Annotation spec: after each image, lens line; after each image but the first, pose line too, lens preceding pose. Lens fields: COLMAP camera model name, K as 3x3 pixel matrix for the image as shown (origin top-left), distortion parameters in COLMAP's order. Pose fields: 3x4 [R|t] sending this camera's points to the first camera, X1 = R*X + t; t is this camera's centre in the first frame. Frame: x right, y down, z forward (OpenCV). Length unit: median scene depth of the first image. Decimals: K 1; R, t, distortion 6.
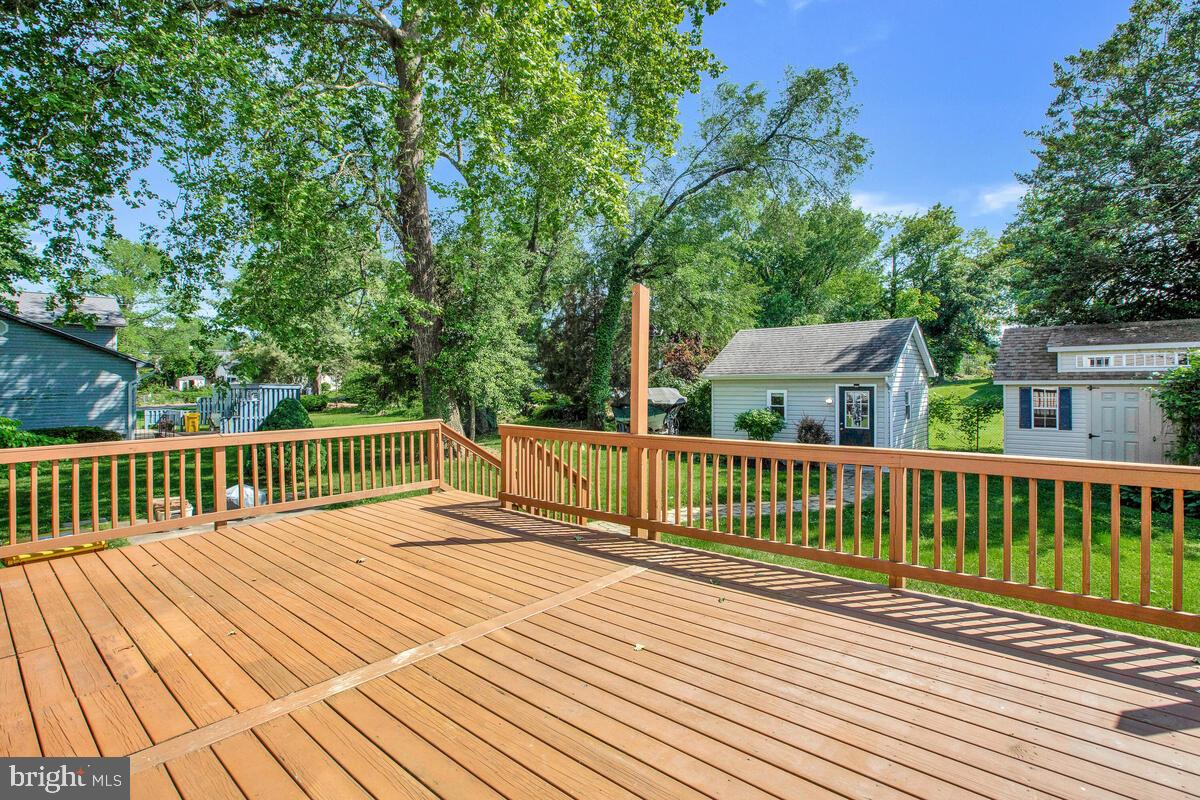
lens RADIAL K [[590.8, 0, 605.2], [0, 590.8, 362.6], [0, 0, 1]] dist [-0.021236, 0.002914]
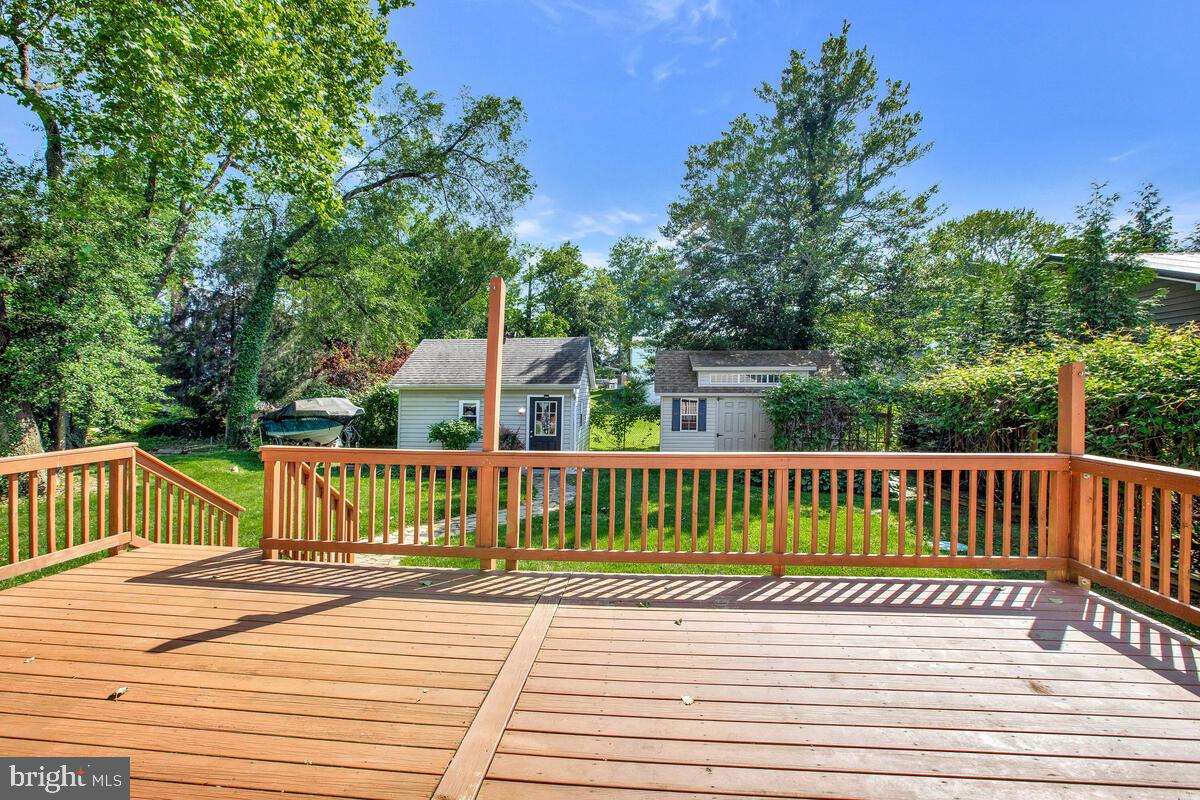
lens RADIAL K [[566.0, 0, 597.3], [0, 566.0, 390.6], [0, 0, 1]] dist [-0.038228, 0.012382]
pose [[0.817509, 0.007677, 0.575864, -0.102464], [-0.025051, 0.999439, 0.022240, 0.002700], [-0.575370, -0.032608, 0.817243, 0.080523]]
